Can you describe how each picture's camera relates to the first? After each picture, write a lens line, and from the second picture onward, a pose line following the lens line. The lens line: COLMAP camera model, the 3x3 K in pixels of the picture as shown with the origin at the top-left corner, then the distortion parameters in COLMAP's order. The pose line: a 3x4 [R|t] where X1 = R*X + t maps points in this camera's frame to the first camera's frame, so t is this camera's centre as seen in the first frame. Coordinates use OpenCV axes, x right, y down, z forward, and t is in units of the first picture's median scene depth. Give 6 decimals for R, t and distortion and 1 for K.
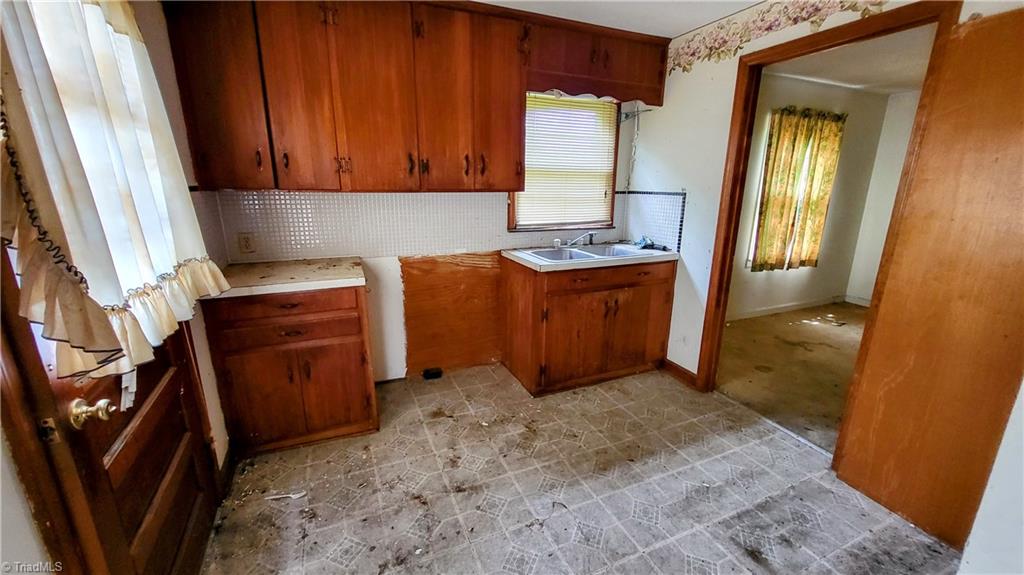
lens RADIAL K [[406.6, 0, 515.0], [0, 406.6, 290.7], [0, 0, 1]] dist [0.002444, 0.000021]
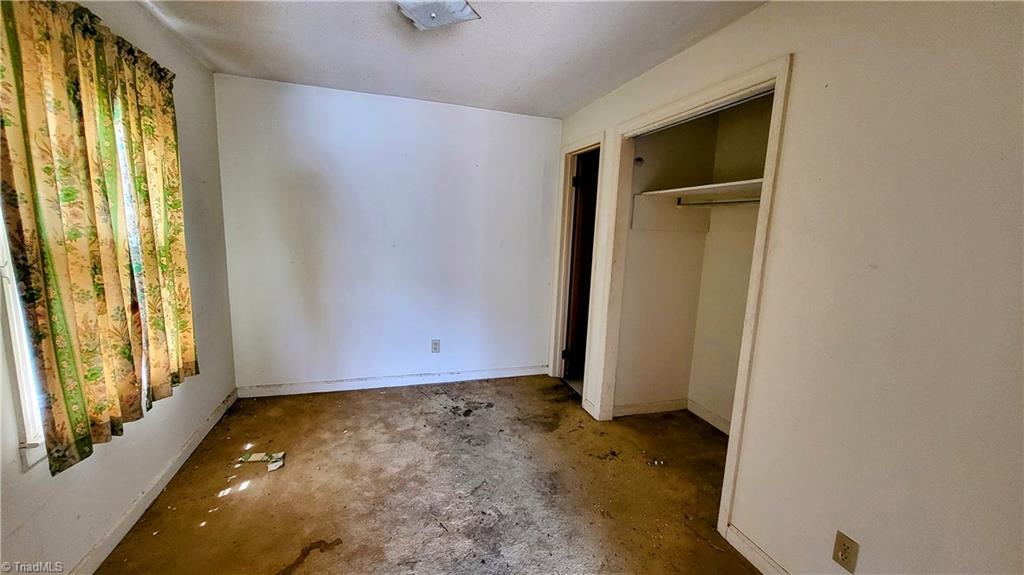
lens RADIAL K [[406.6, 0, 515.0], [0, 406.6, 290.7], [0, 0, 1]] dist [0.002444, 0.000021]
pose [[0.102904, -0.157812, 0.982093, 0.328318], [0.217608, 0.966989, 0.132584, -0.151506], [-0.970597, 0.200067, 0.133848, 0.580902]]
